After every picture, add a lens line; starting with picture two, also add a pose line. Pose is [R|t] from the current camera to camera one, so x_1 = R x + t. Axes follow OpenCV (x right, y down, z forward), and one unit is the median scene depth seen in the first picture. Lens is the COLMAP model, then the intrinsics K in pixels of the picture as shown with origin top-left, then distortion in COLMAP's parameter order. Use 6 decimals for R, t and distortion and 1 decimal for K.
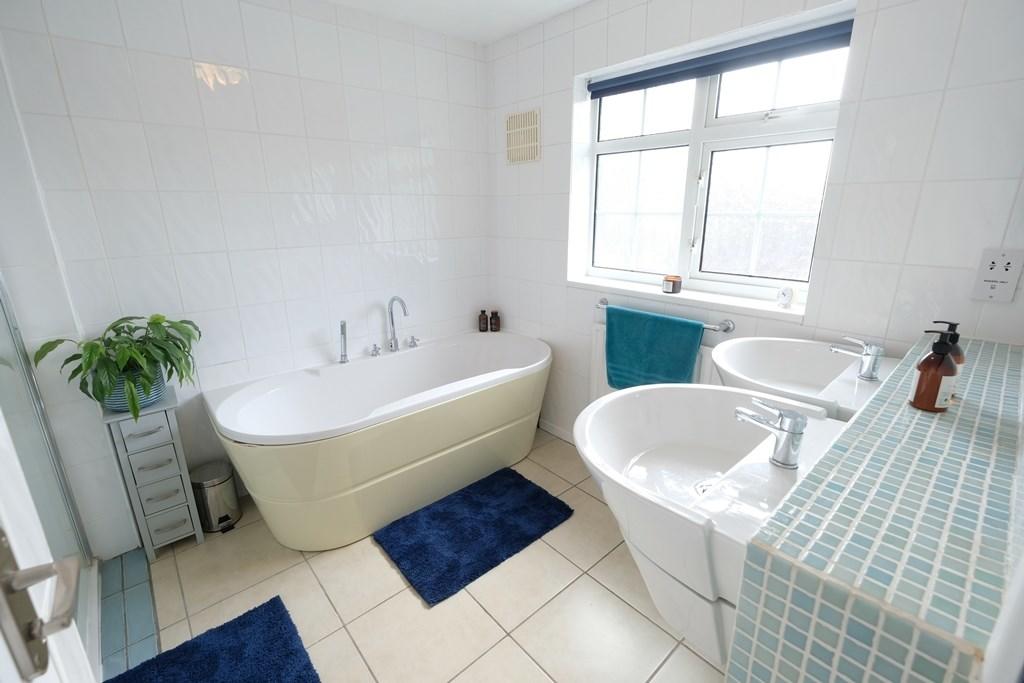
lens RADIAL K [[447.7, 0, 510.5], [0, 447.7, 340.2], [0, 0, 1]] dist [-0.011738, 0.000405]
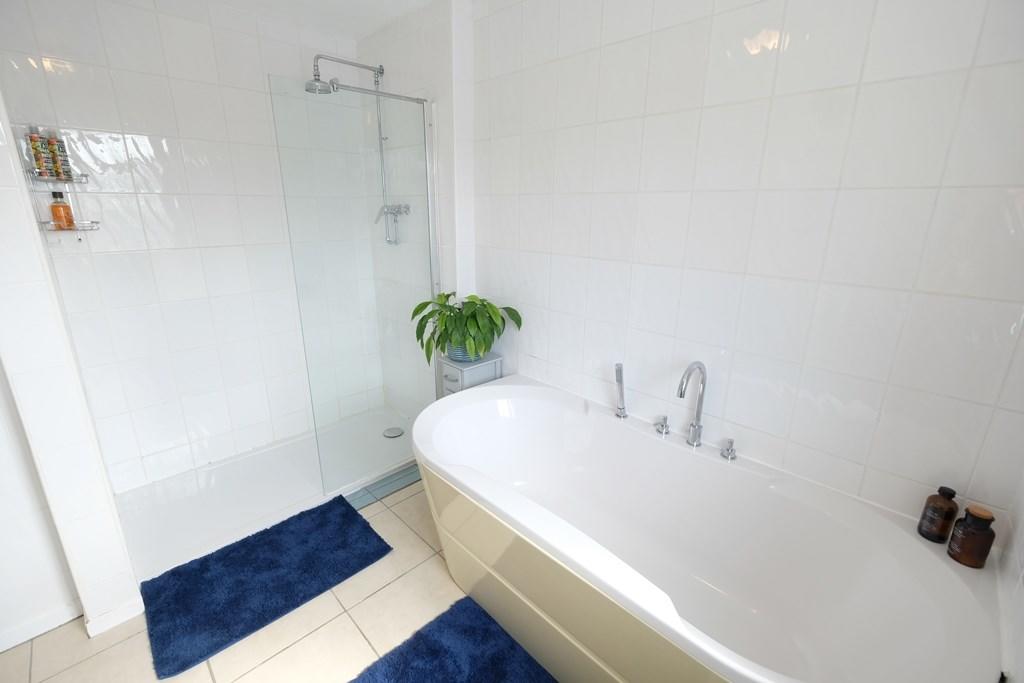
lens RADIAL K [[447.7, 0, 509.5], [0, 447.7, 339.5], [0, 0, 1]] dist [-0.011738, 0.000405]
pose [[0.035188, 0.293120, -0.955428, 0.309062], [-0.282926, 0.919831, 0.271779, -0.228673], [0.958496, 0.260753, 0.115298, 0.722625]]
